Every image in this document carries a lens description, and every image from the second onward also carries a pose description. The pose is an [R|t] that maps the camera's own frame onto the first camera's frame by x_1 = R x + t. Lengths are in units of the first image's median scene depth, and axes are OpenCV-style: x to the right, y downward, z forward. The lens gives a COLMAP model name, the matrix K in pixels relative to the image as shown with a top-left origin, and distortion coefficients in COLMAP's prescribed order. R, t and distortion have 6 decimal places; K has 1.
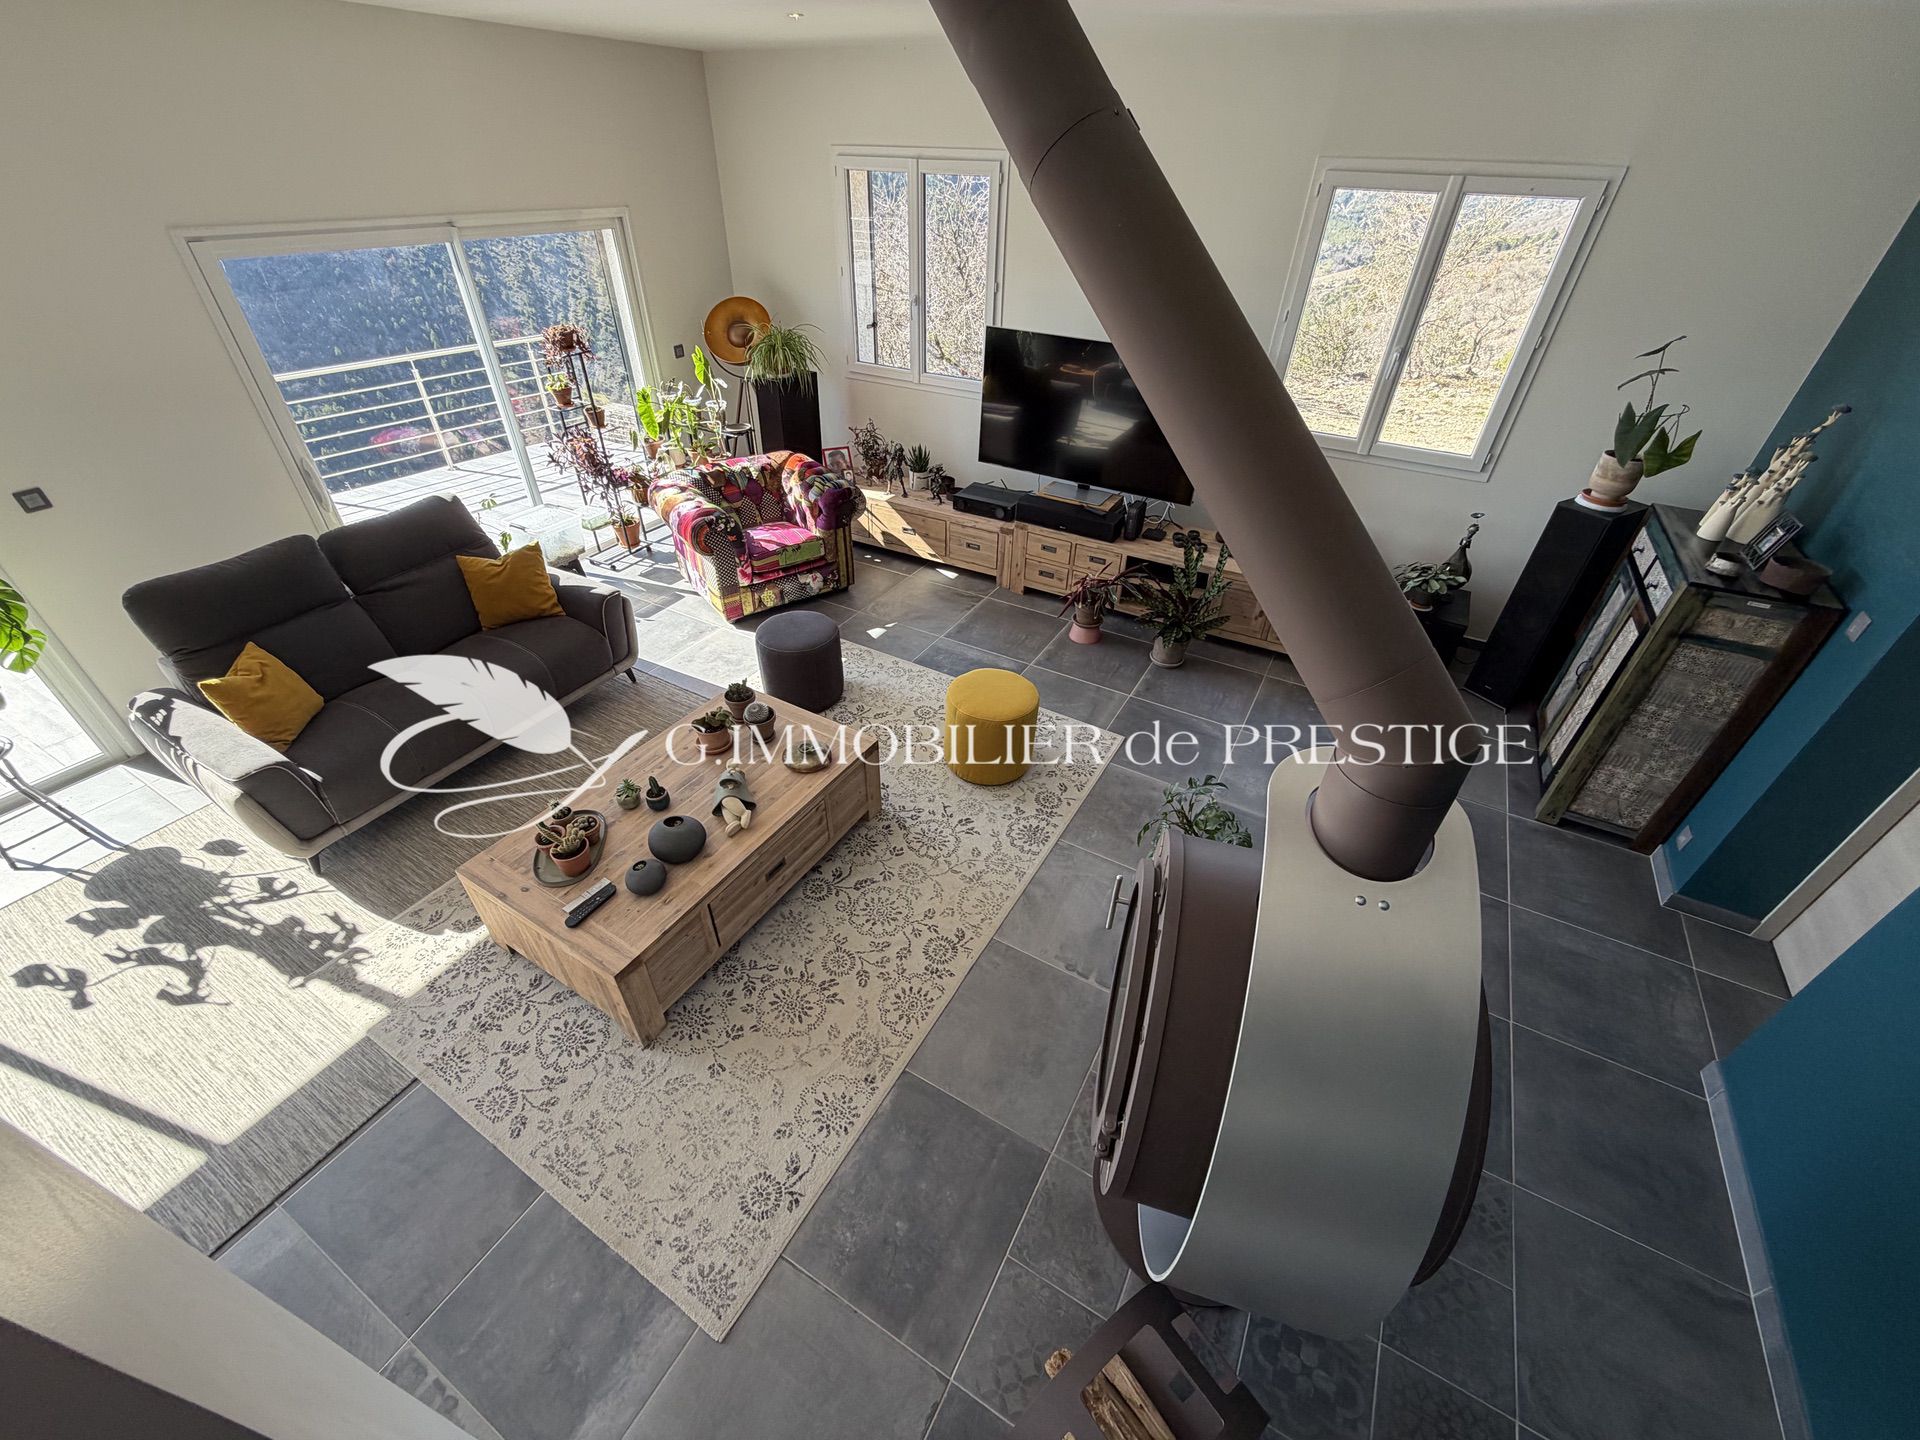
lens RADIAL K [[766.5, 0, 952.9], [0, 766.5, 720.9], [0, 0, 1]] dist [0.000474, -0.000571]
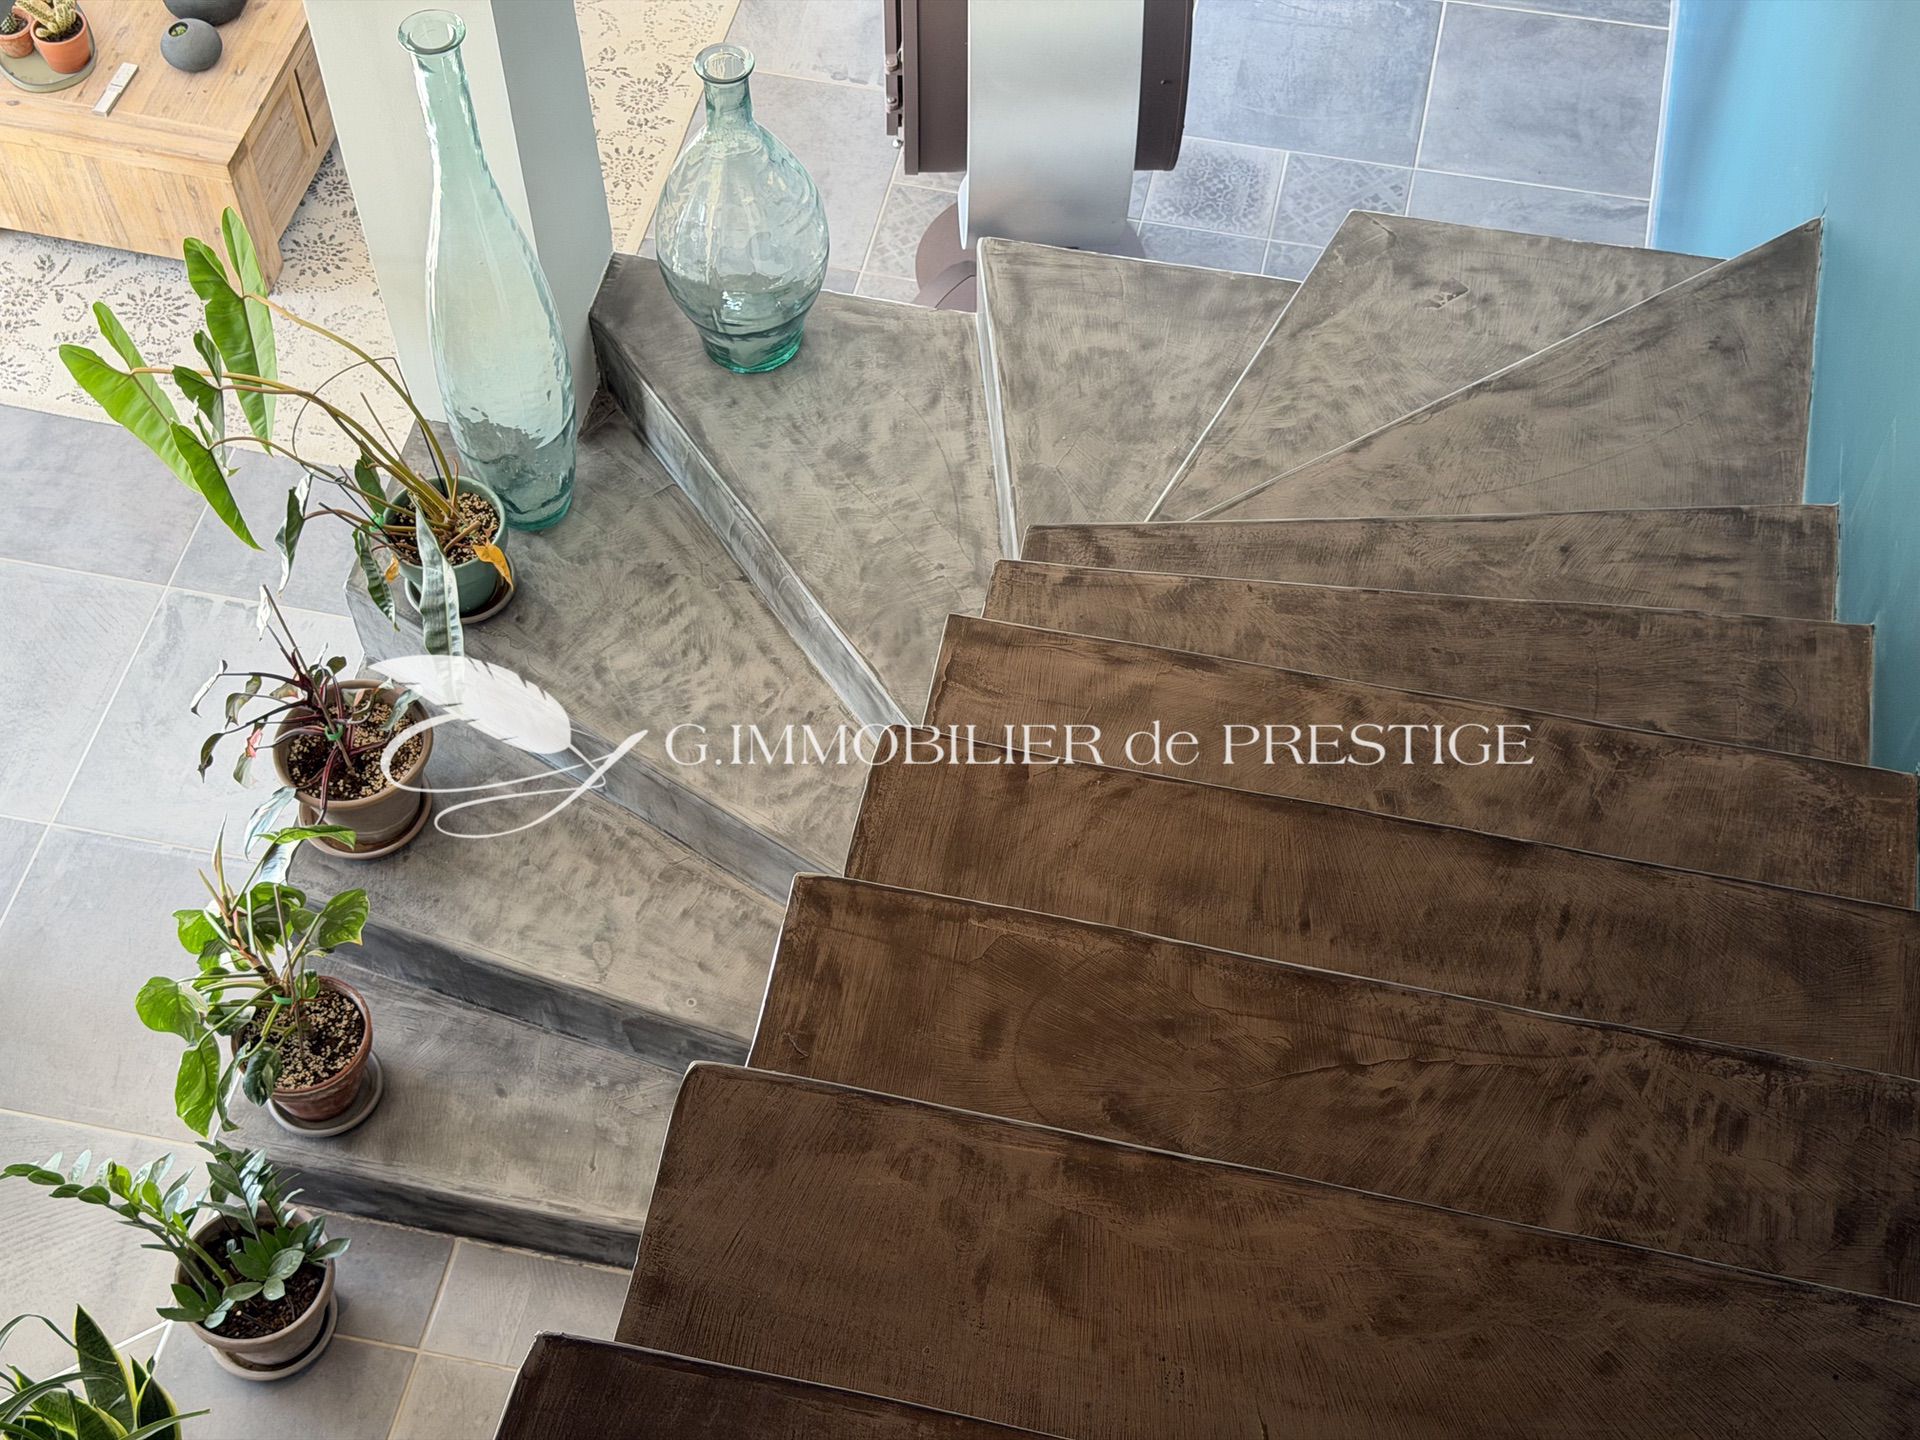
lens RADIAL K [[2719.6, 0, 958.1], [0, 2719.6, 722.8], [0, 0, 1]] dist [0.093094, 0.000000]
pose [[0.953535, -0.255754, 0.159249, -0.241067], [0.194953, 0.926771, 0.321075, 0.090118], [-0.229703, -0.275111, 0.933569, -1.245592]]
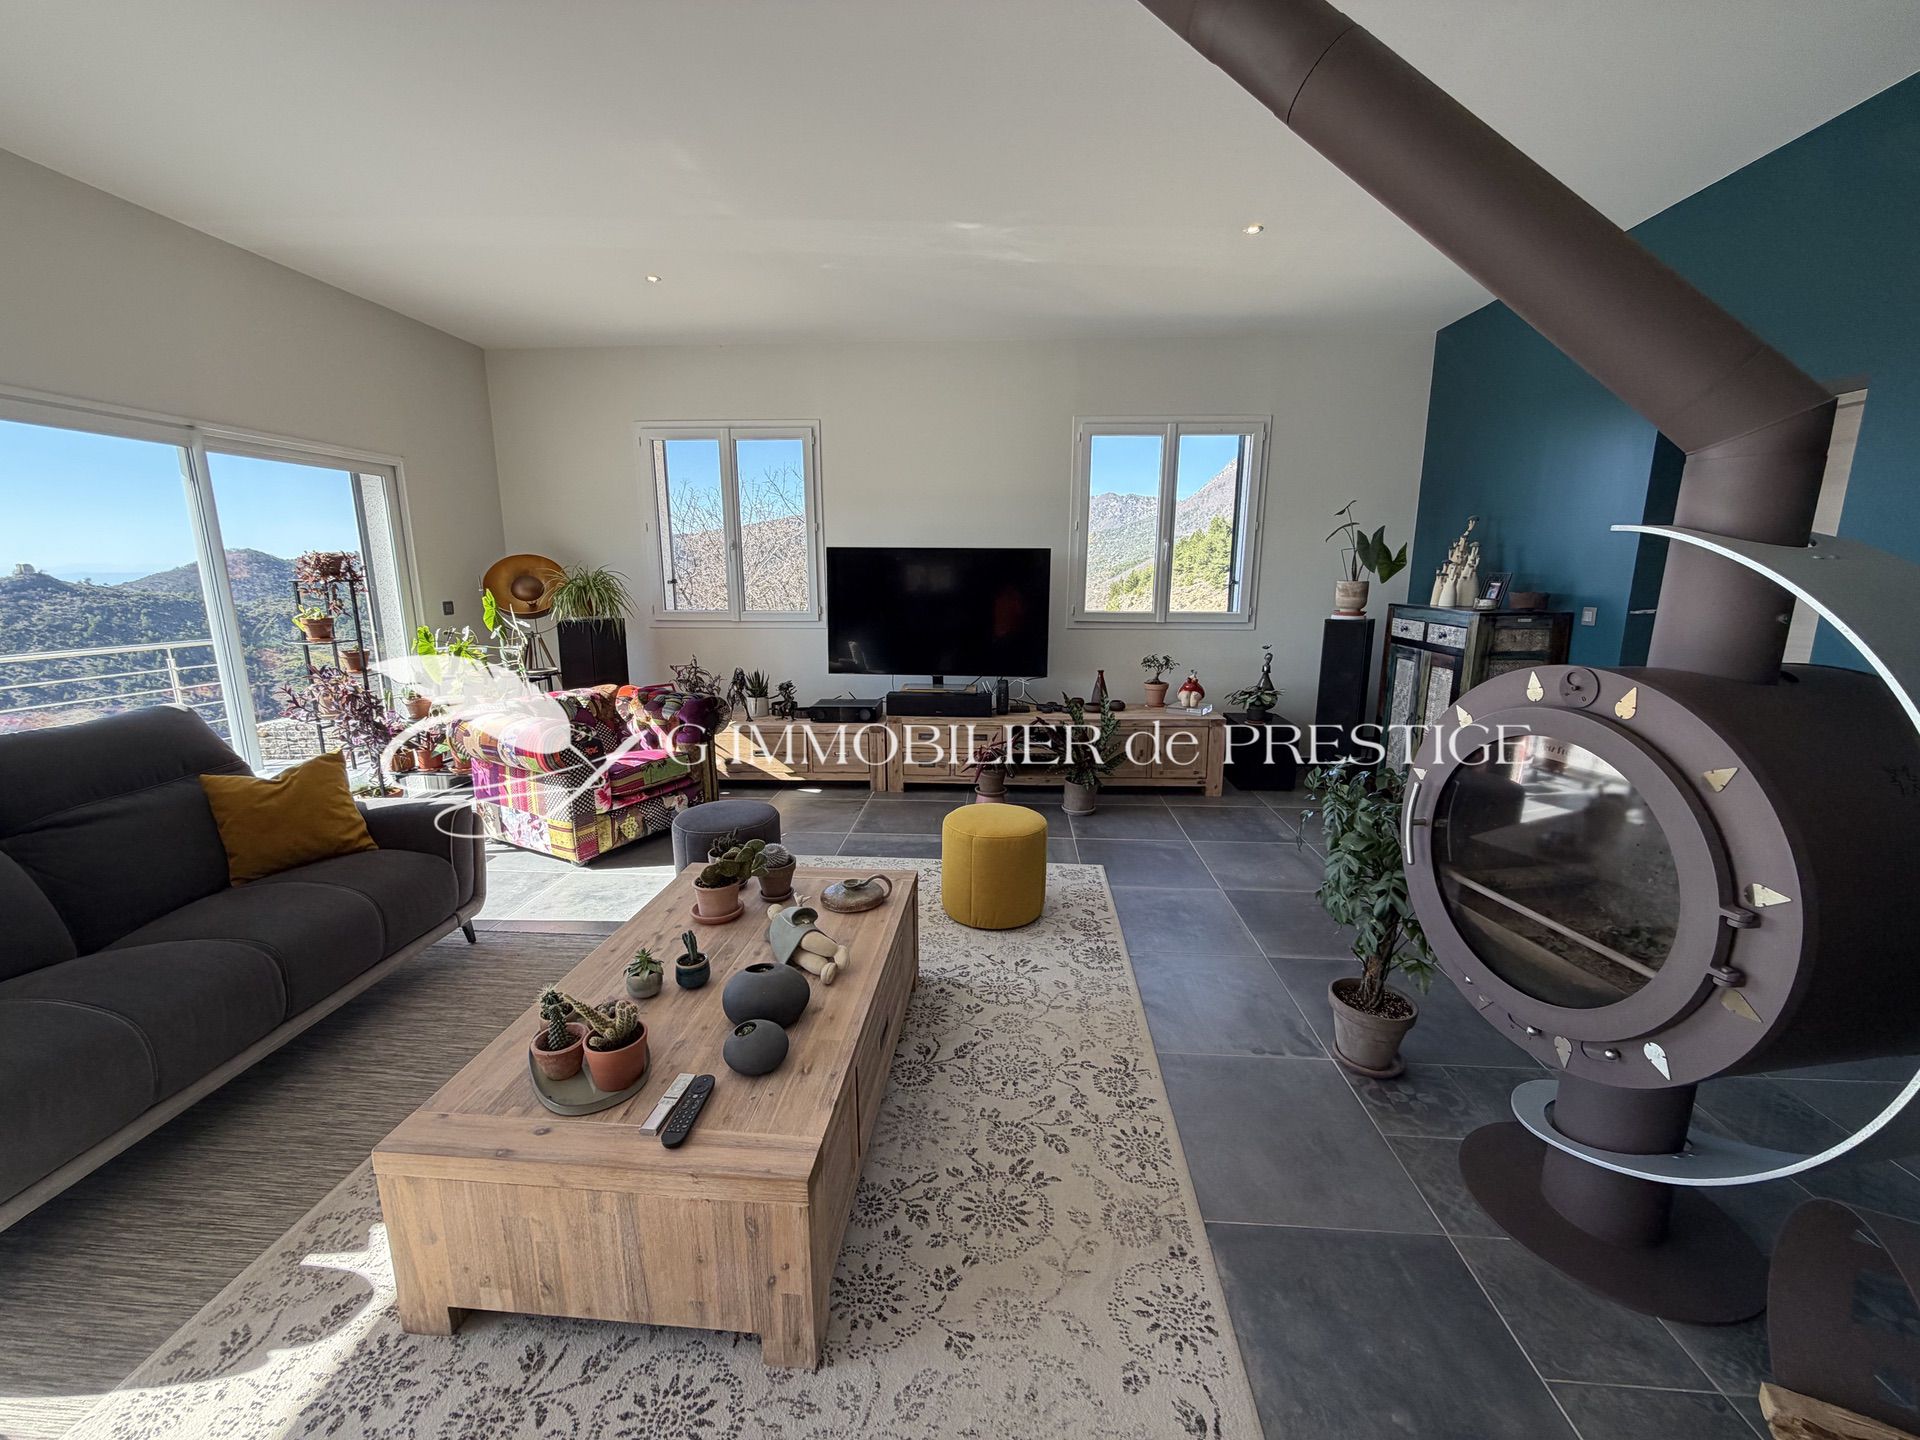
lens RADIAL K [[766.5, 0, 955.4], [0, 766.5, 719.8], [0, 0, 1]] dist [0.000474, -0.000571]
pose [[0.899365, -0.104555, 0.424513, -0.398517], [0.275350, 0.889674, -0.364229, 0.193428], [-0.339596, 0.444465, 0.828930, 0.246234]]
